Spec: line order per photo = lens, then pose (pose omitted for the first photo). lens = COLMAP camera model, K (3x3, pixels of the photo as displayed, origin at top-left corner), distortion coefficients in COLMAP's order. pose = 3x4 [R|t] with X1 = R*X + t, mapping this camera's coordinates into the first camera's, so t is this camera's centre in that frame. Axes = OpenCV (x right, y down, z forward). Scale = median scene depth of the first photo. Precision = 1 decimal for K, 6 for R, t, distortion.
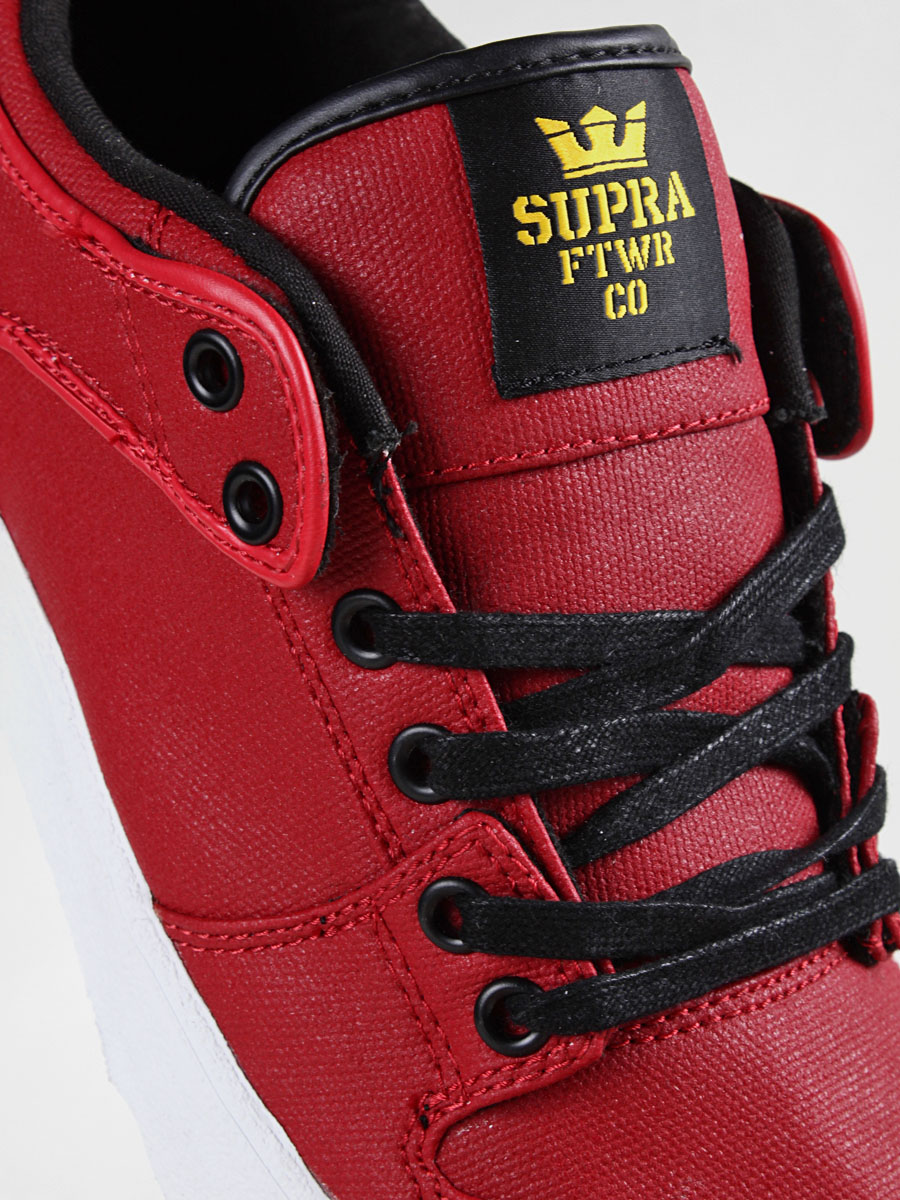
lens RADIAL K [[2976.4, 0, 449.1], [0, 2976.4, 596.2], [0, 0, 1]] dist [-0.076097, 0.000000]
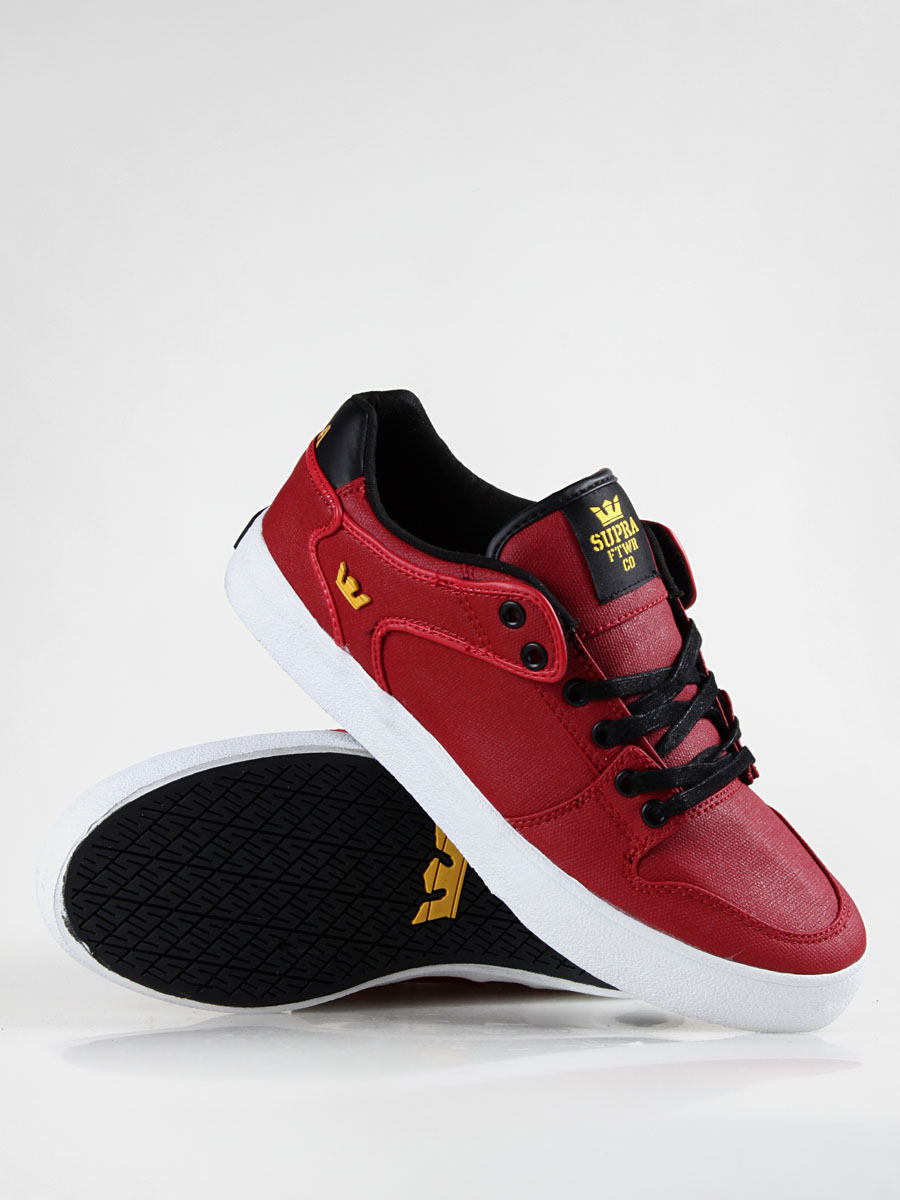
lens RADIAL K [[2976.4, 0, 450.8], [0, 2976.4, 601.1], [0, 0, 1]] dist [-0.076097, 0.000000]
pose [[0.945044, -0.203991, 0.255498, -0.842342], [0.232715, 0.968607, -0.087434, 0.146154], [-0.229642, 0.142087, 0.962848, -1.716220]]
